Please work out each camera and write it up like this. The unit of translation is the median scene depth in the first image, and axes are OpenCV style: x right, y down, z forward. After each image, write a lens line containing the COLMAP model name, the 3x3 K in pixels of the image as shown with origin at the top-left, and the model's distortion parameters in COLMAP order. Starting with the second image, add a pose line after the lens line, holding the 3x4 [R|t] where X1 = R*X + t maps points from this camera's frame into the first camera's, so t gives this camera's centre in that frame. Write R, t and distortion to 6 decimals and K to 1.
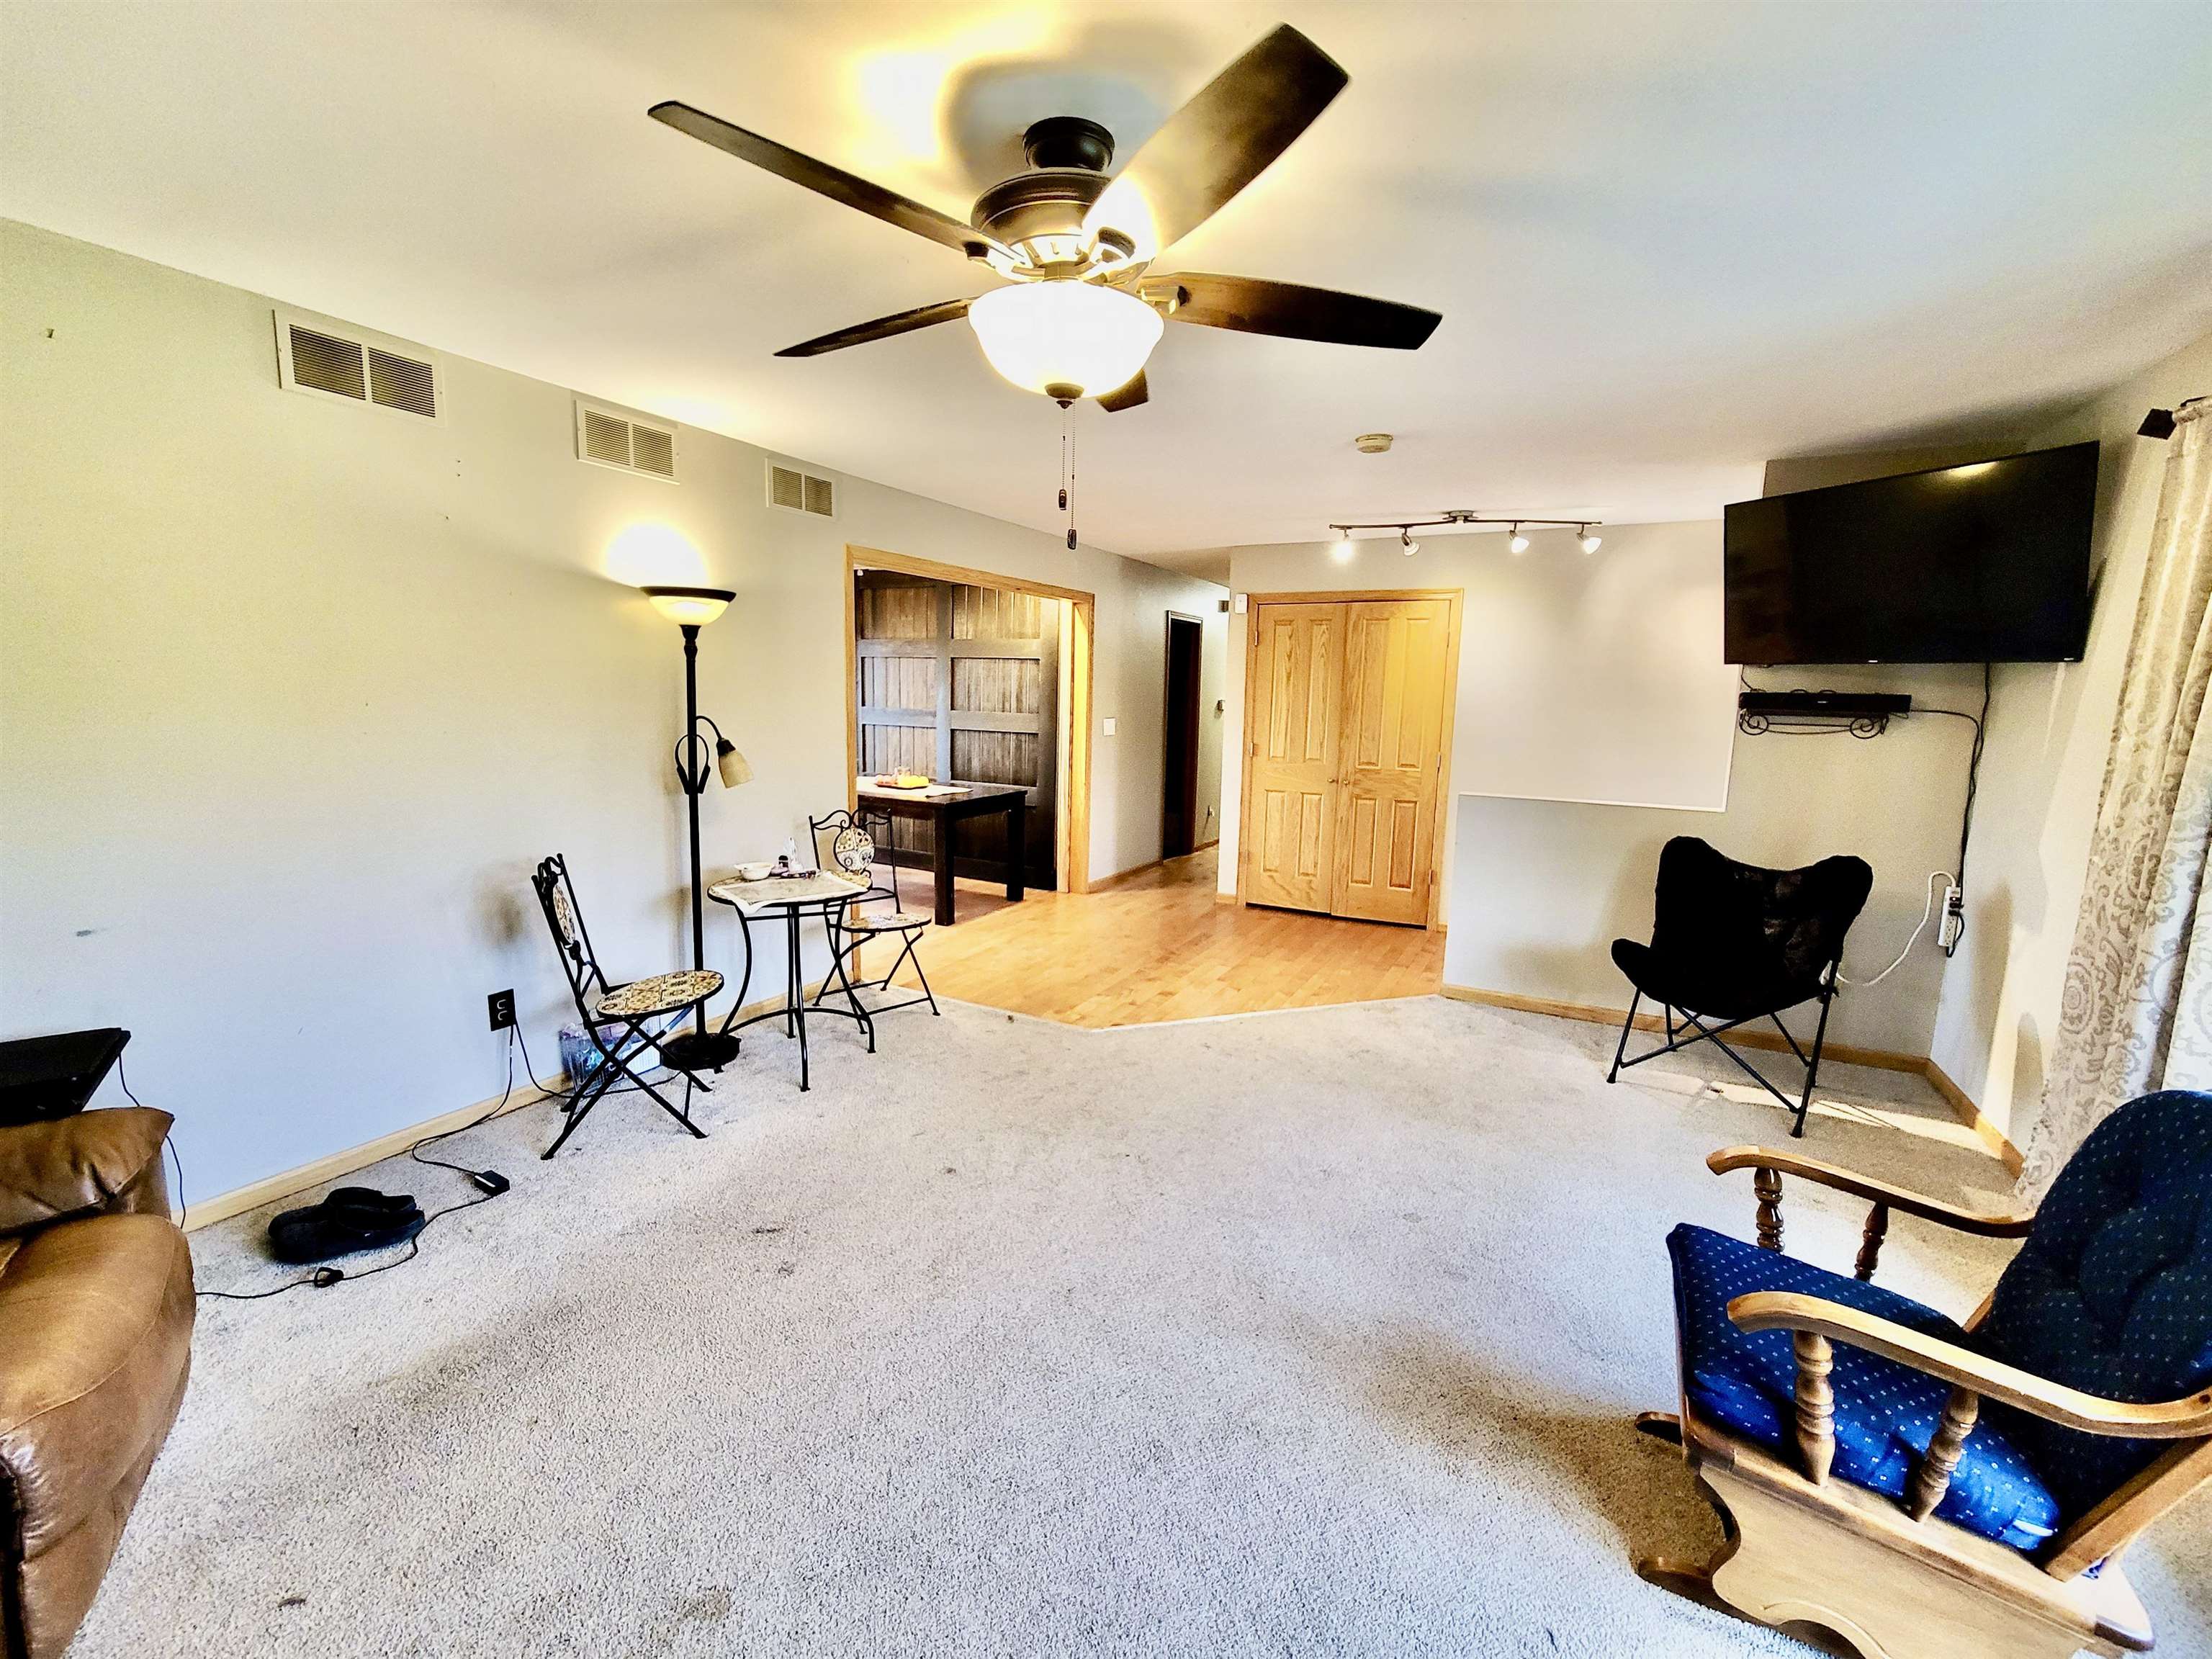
lens RADIAL K [[910.0, 0, 1103.5], [0, 910.0, 835.4], [0, 0, 1]] dist [0.000454, 0.000043]
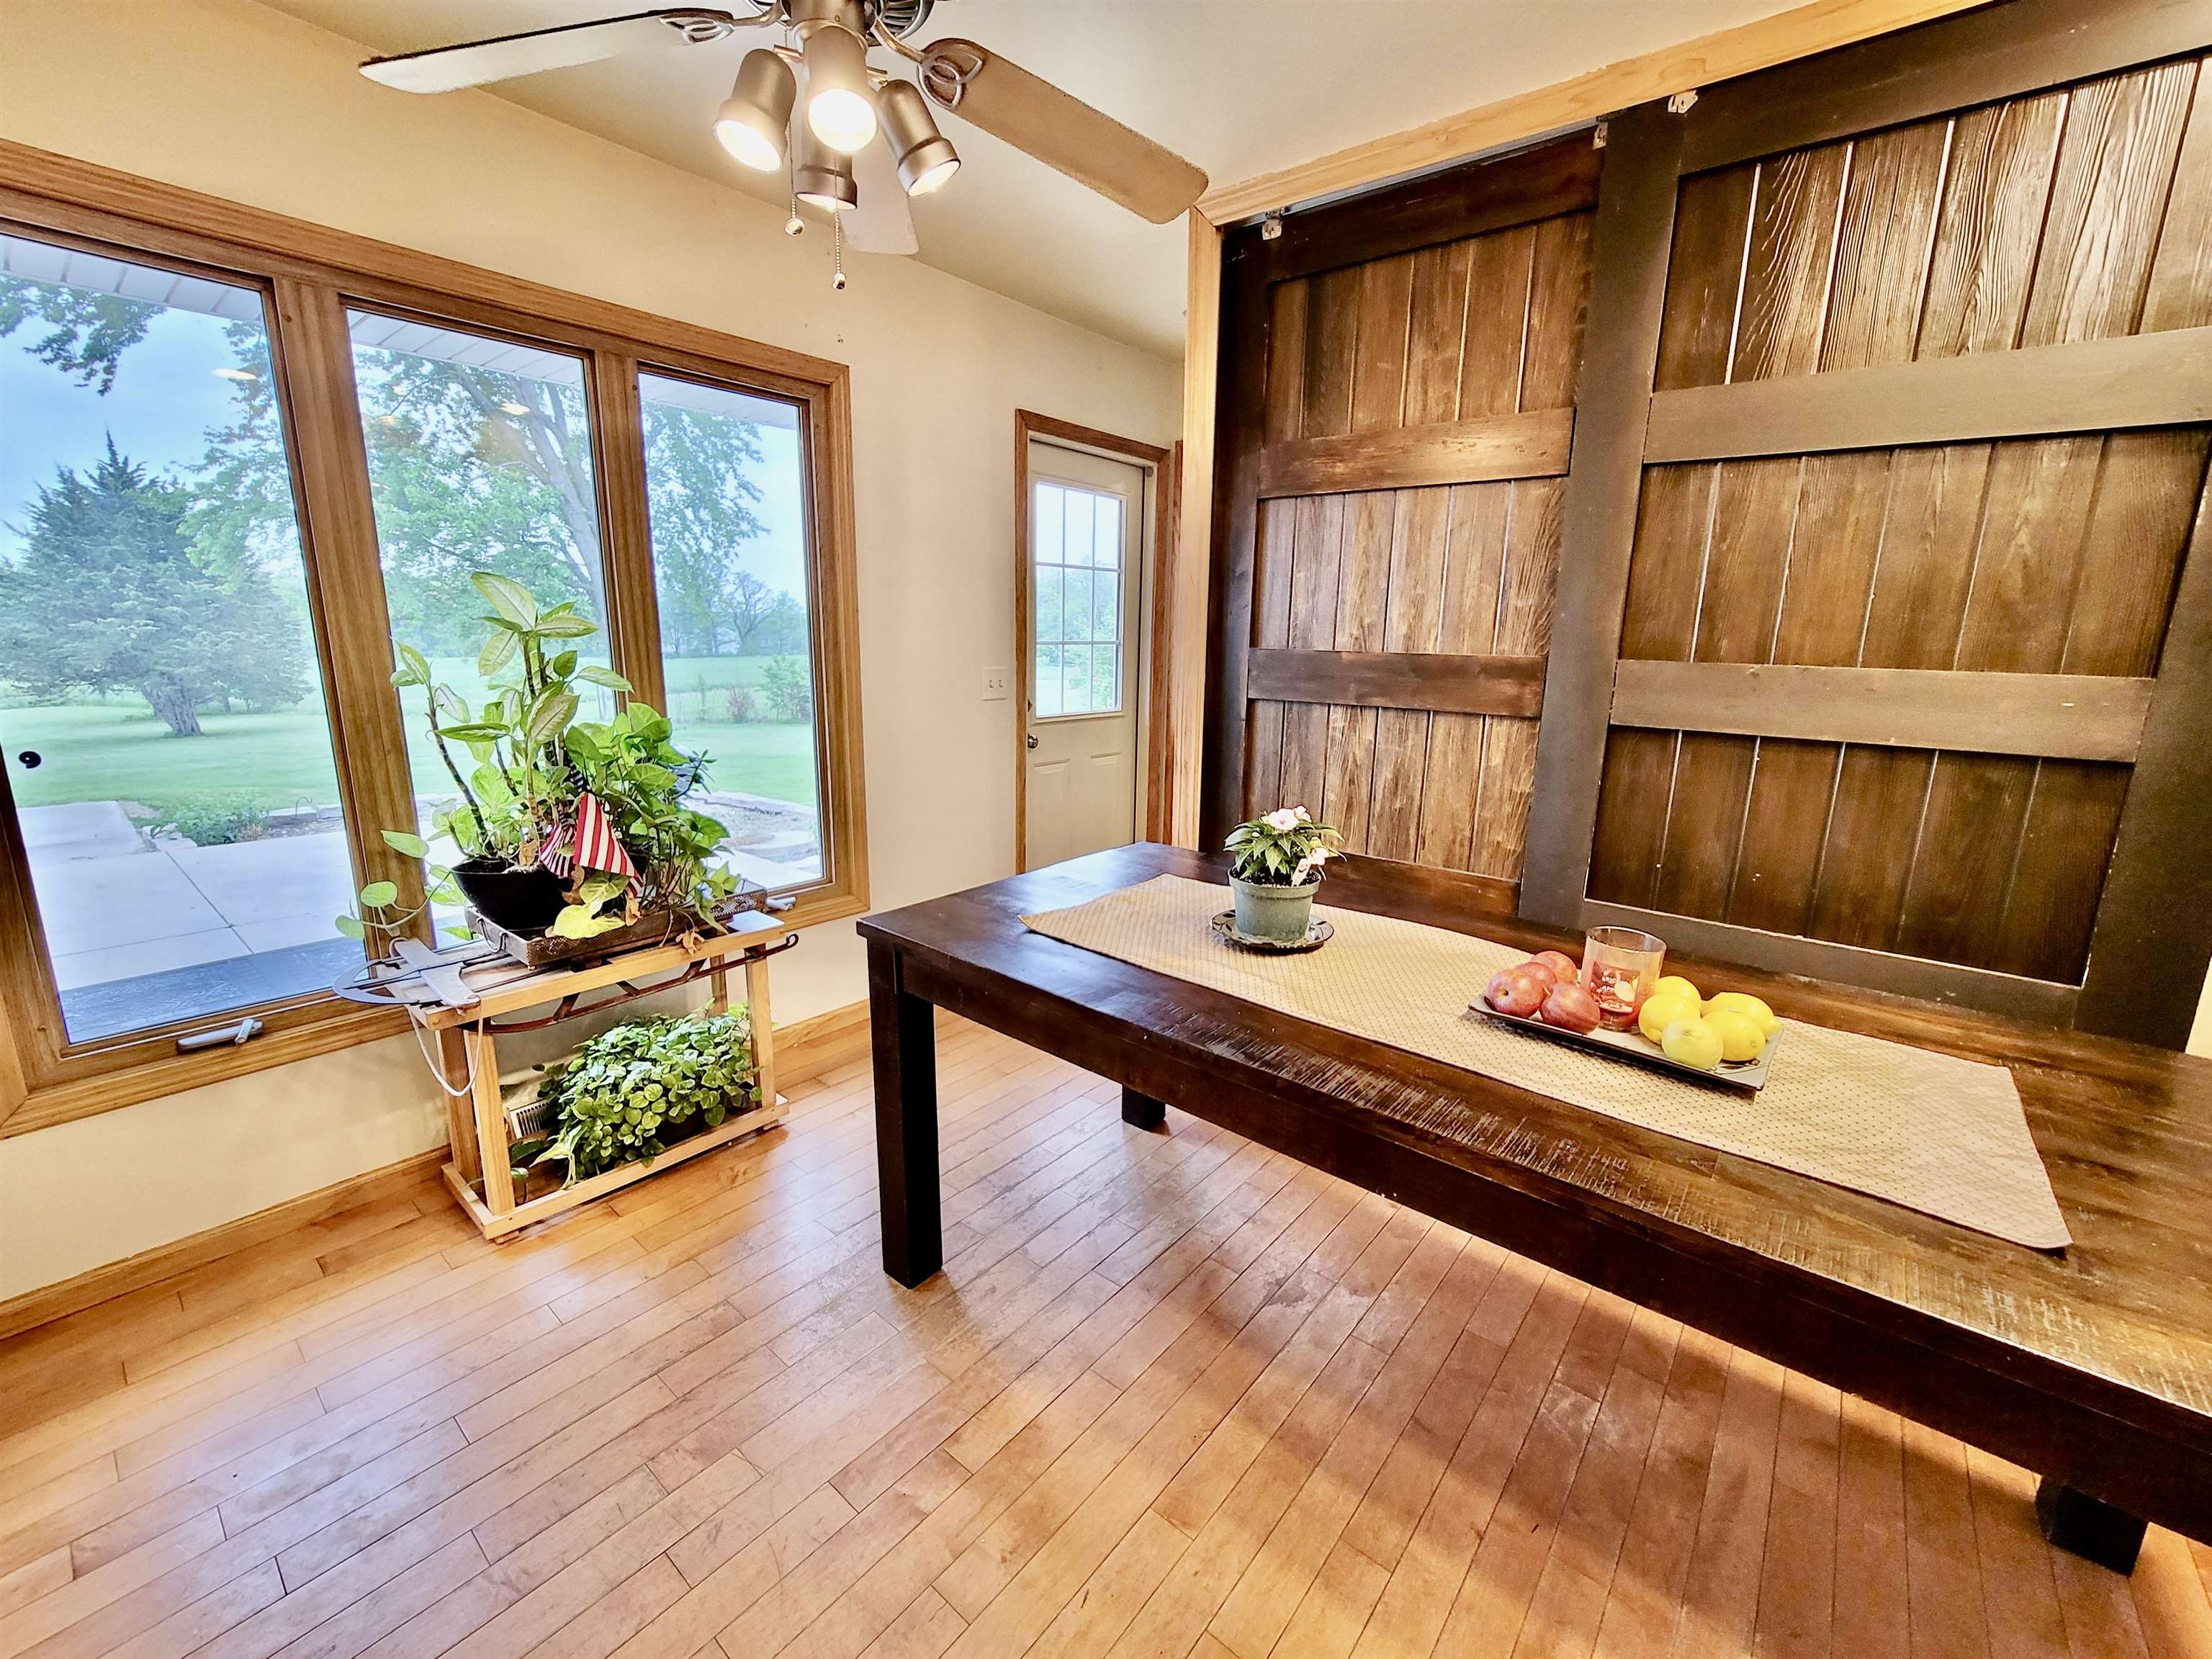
lens RADIAL K [[910.0, 0, 1109.2], [0, 910.0, 824.3], [0, 0, 1]] dist [0.000454, 0.000043]
pose [[0.982350, 0.037592, -0.183238, -0.273718], [-0.025649, 0.997415, 0.067121, -0.102681], [0.185287, -0.061237, 0.980775, 0.697033]]
